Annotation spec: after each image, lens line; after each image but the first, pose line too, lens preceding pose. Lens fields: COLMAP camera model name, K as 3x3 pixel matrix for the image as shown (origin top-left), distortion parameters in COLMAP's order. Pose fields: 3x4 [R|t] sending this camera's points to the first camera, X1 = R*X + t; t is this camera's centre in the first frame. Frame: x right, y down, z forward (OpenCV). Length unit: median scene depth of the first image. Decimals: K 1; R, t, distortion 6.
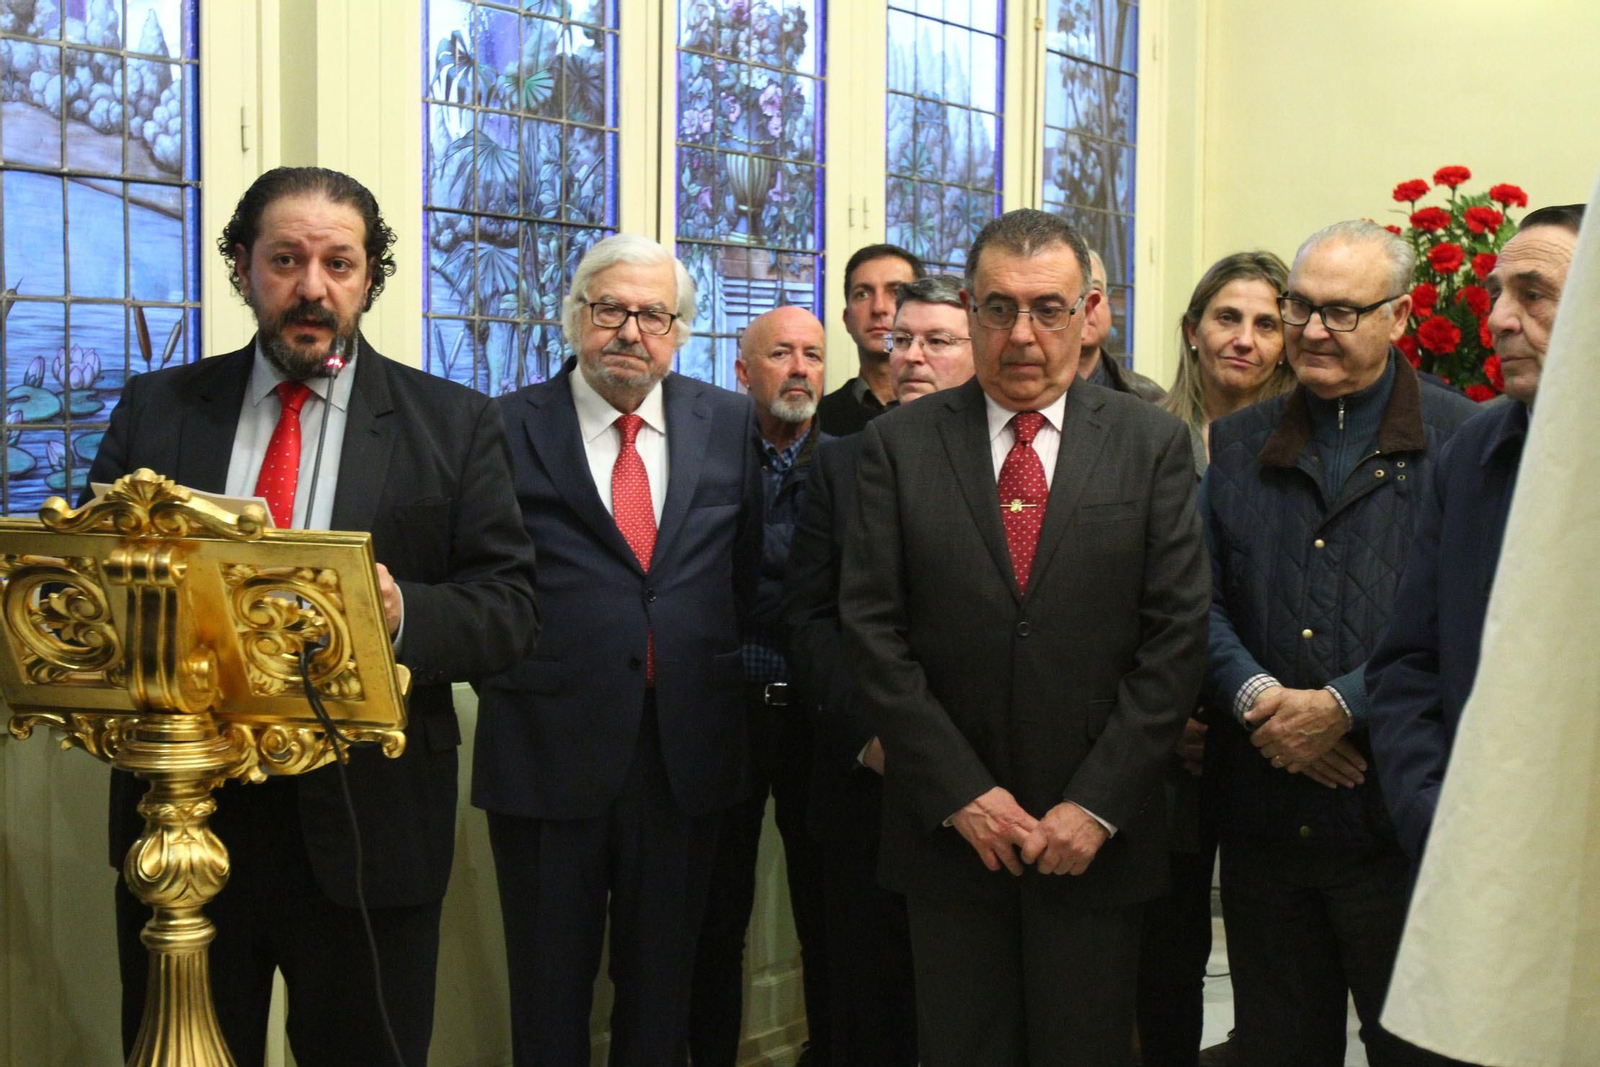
lens RADIAL K [[2382.6, 0, 798.1], [0, 2382.6, 531.2], [0, 0, 1]] dist [0.002325, 0.016505]
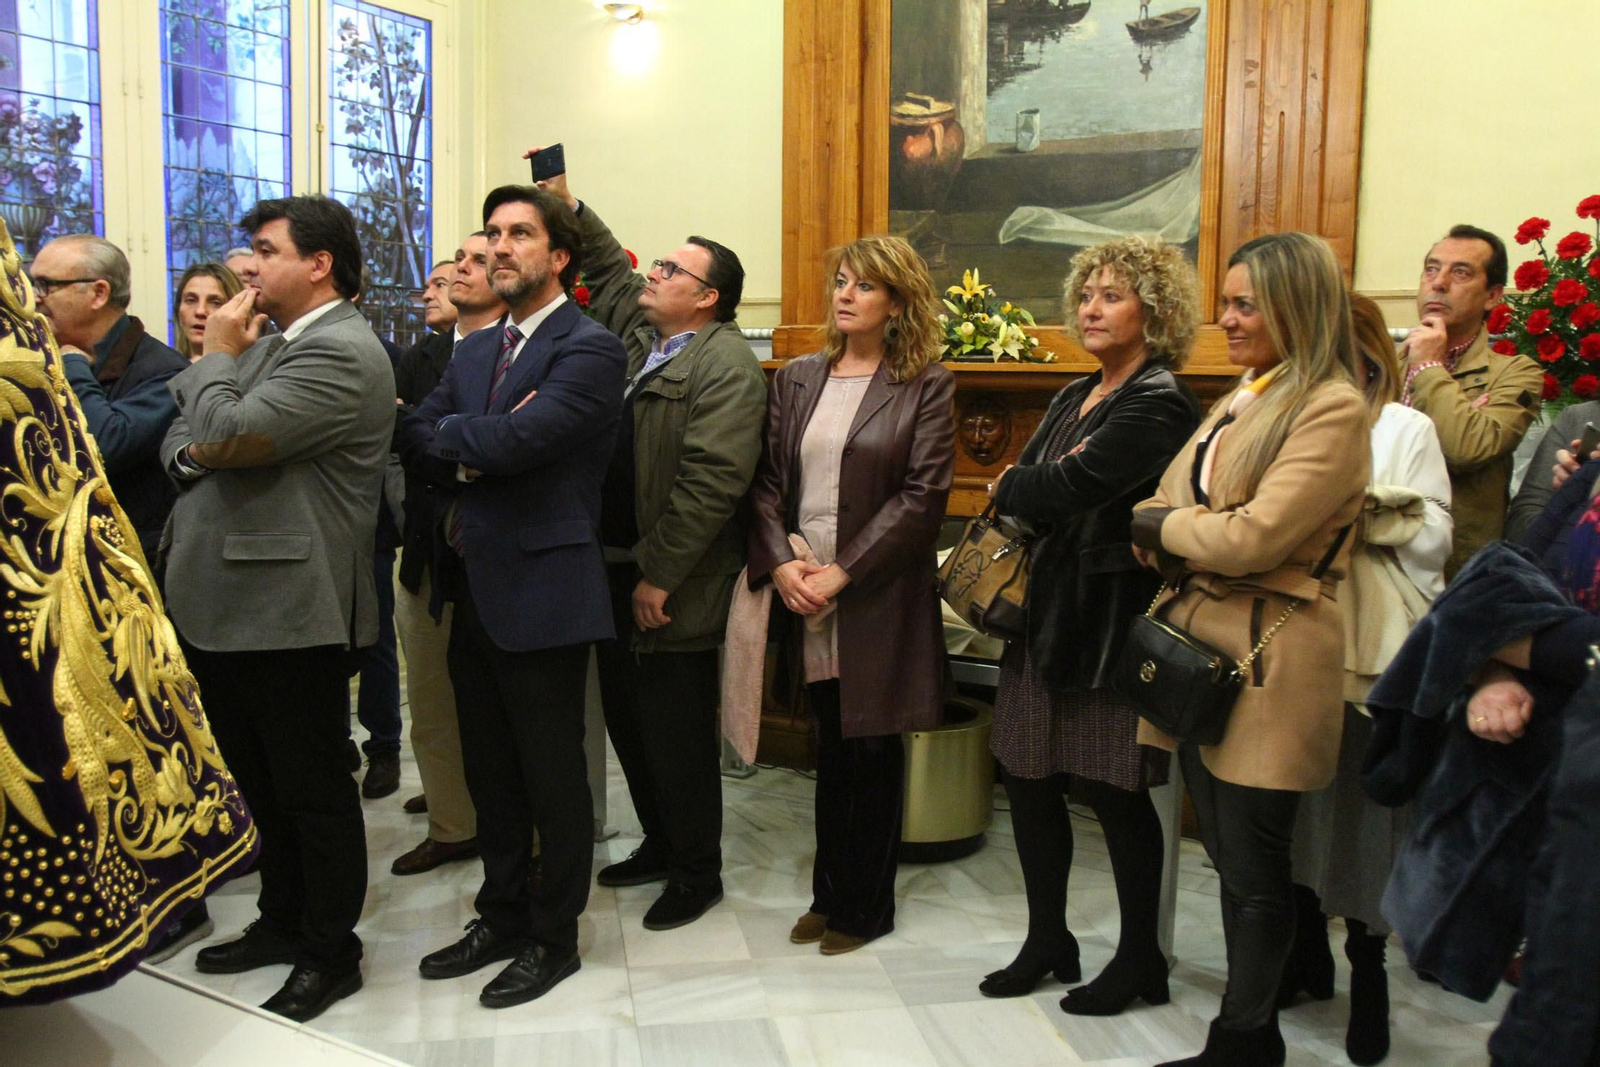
lens RADIAL K [[1349.6, 0, 805.4], [0, 1349.6, 531.4], [0, 0, 1]] dist [-0.080560, 0.055311]
pose [[0.999930, 0.008637, 0.008111, 0.519461], [-0.009150, 0.997815, 0.065426, 0.001447], [-0.007528, -0.065495, 0.997824, 0.081954]]
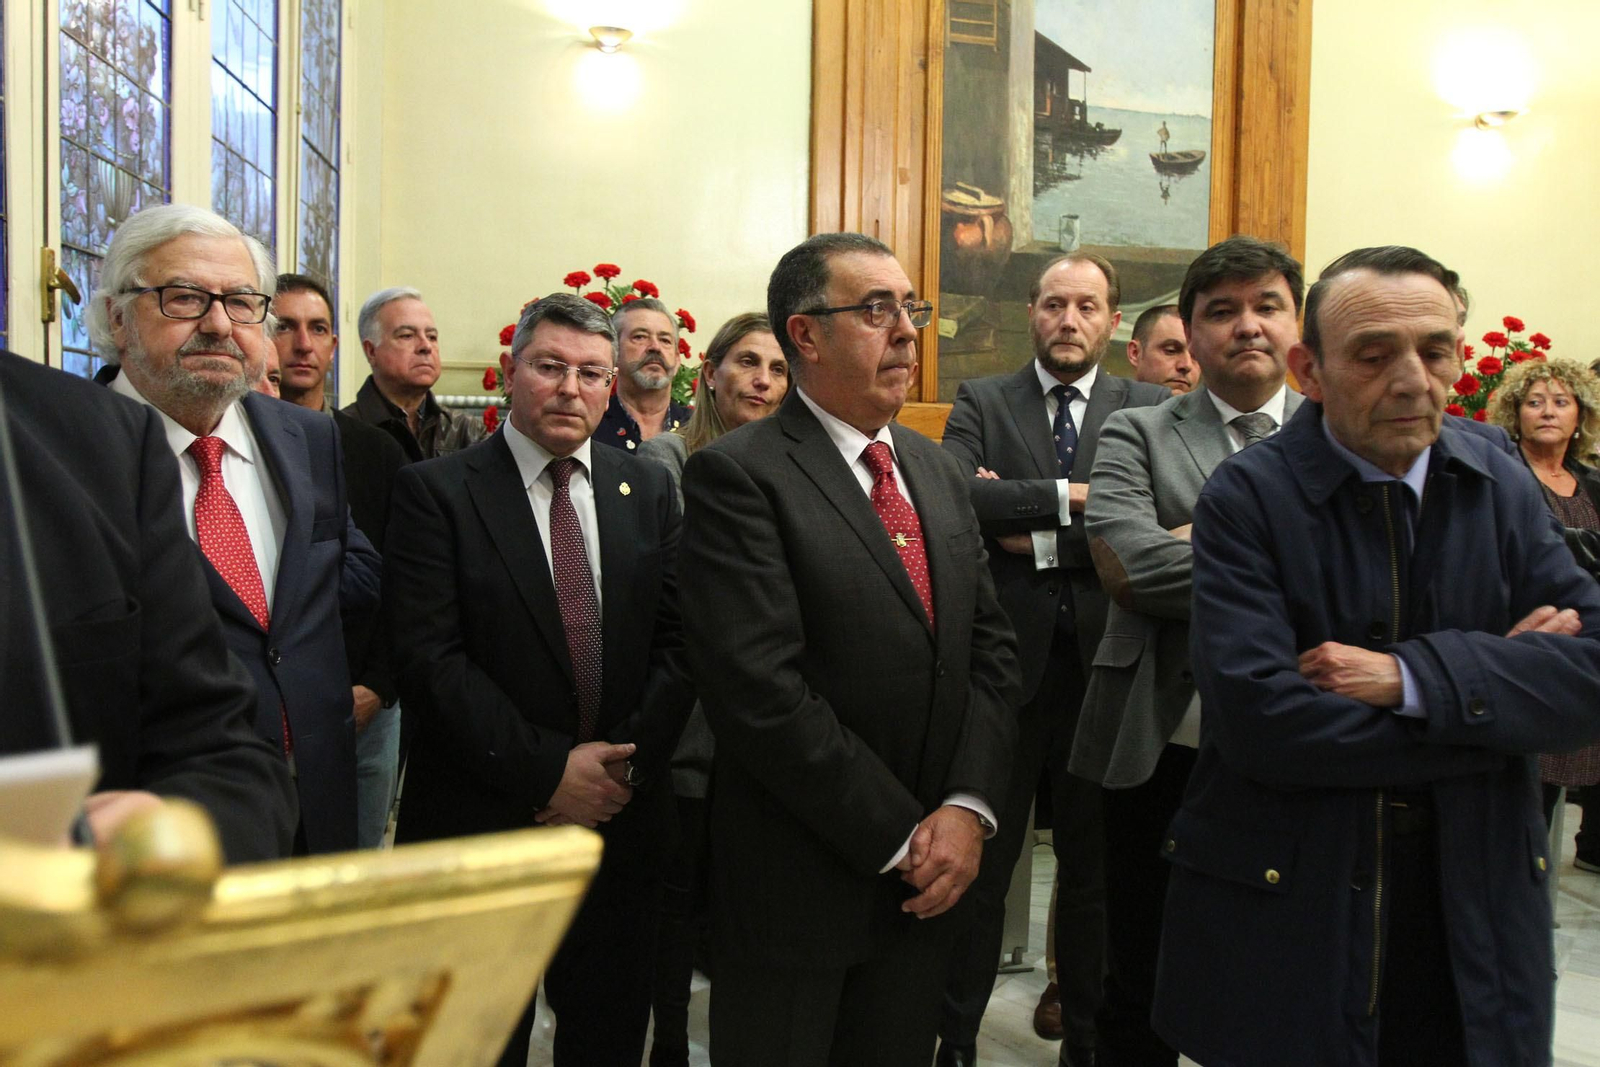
lens RADIAL K [[1240.5, 0, 790.5], [0, 1240.5, 535.2], [0, 0, 1]] dist [-0.094659, 0.071503]
pose [[0.752872, -0.037685, 0.657088, -0.141913], [0.020561, 0.999219, 0.033747, -0.022111], [-0.657846, -0.011897, 0.753058, 0.469018]]
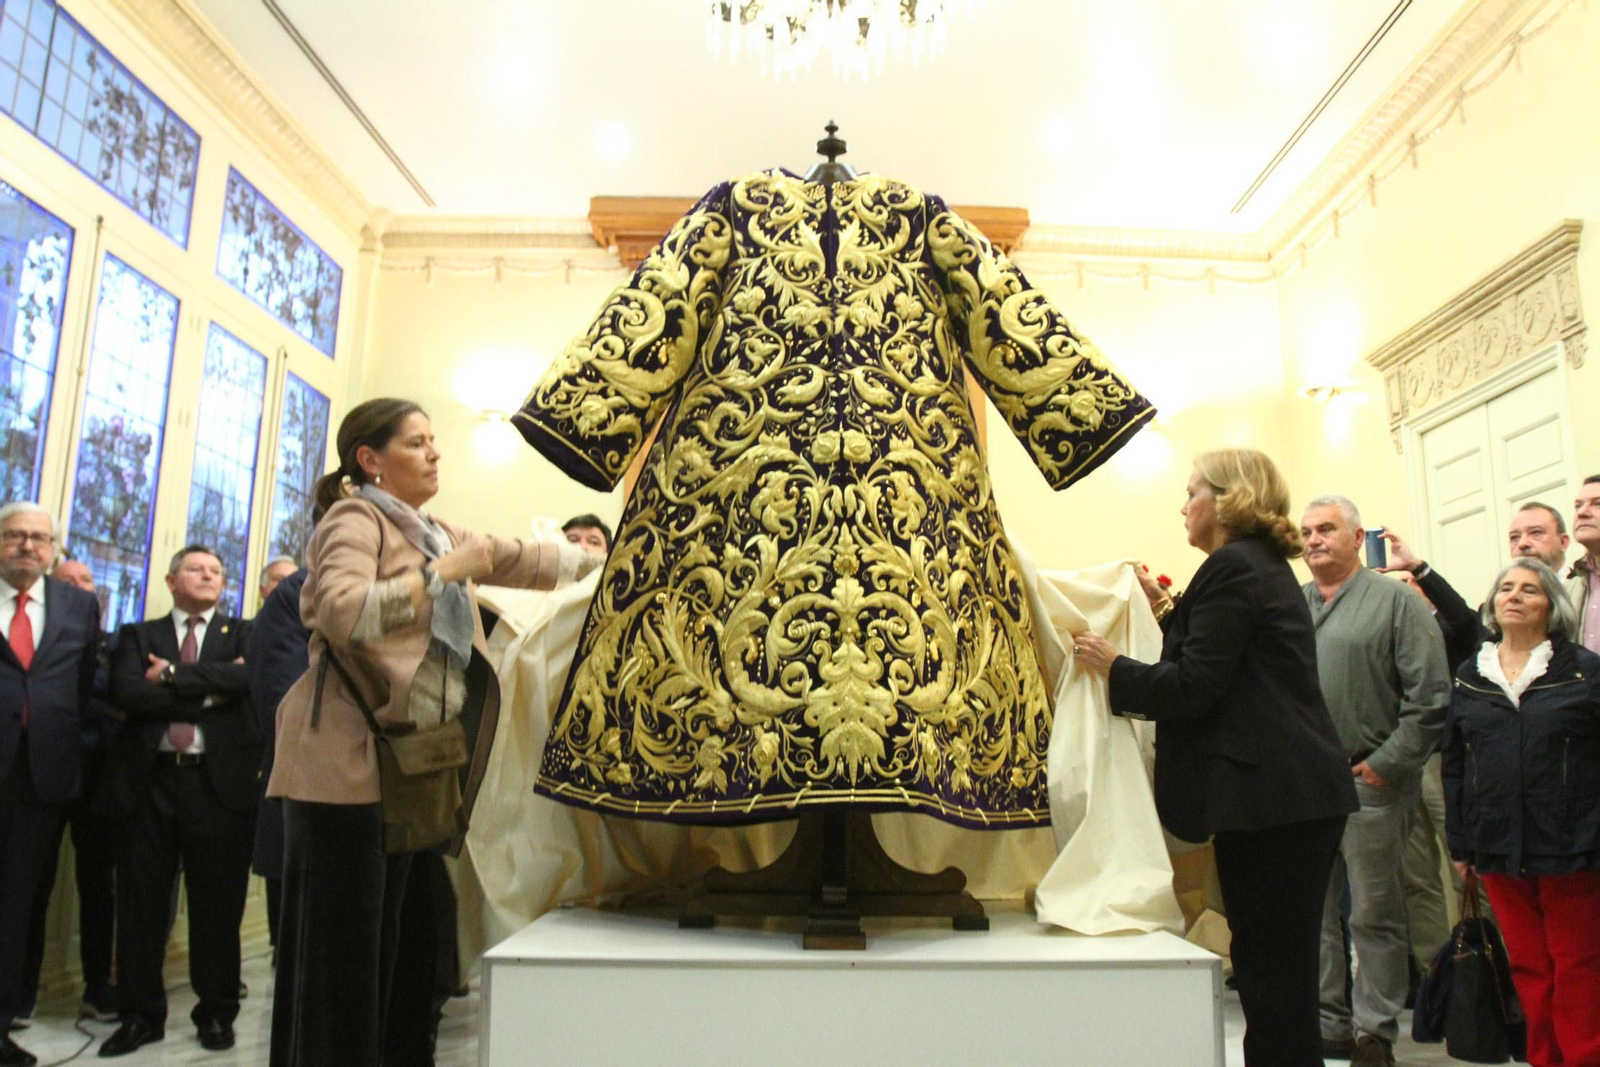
lens RADIAL K [[1168.2, 0, 792.9], [0, 1168.2, 543.8], [0, 0, 1]] dist [-0.104373, 0.066471]
pose [[0.860848, 0.093961, 0.500111, -0.003028], [0.021091, 0.975372, -0.219556, 0.098624], [-0.508424, 0.199552, 0.837666, -0.067282]]
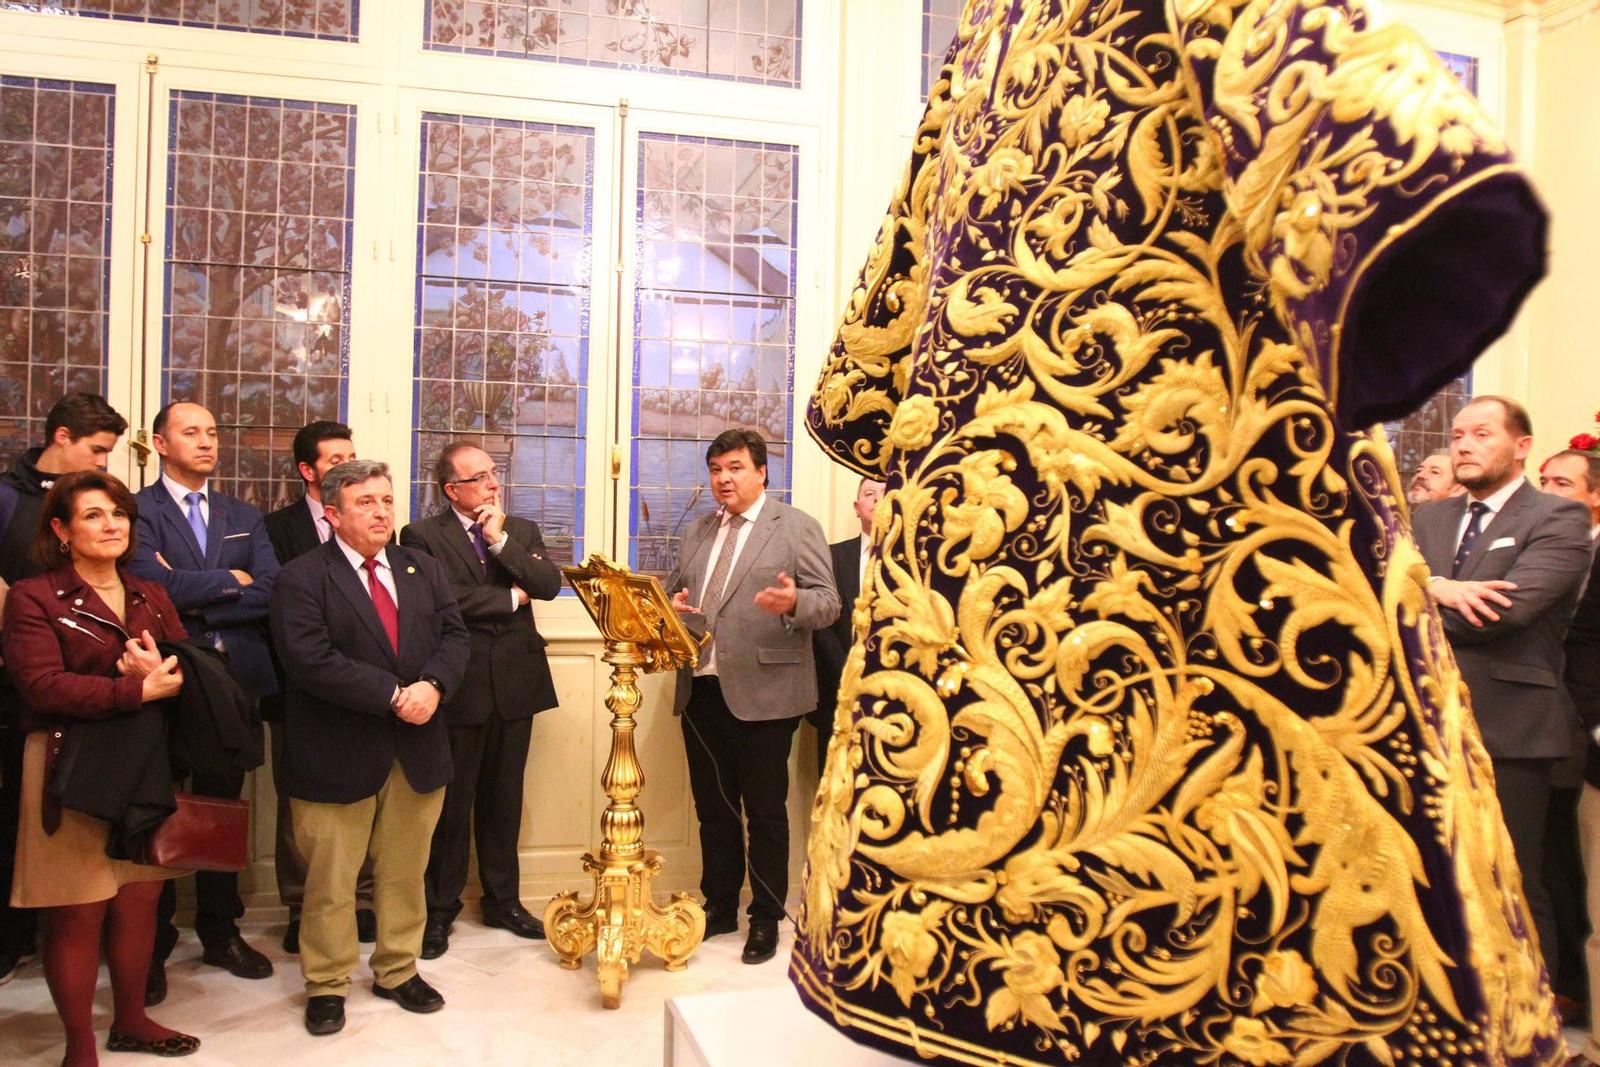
lens RADIAL K [[1168.1, 0, 794.4], [0, 1168.1, 544.5], [0, 0, 1]] dist [-0.097601, 0.059734]
pose [[0.751308, 0.020946, -0.659620, 0.423151], [-0.053448, 0.998144, -0.029182, -0.003077], [0.657784, 0.057180, 0.751033, 0.072041]]
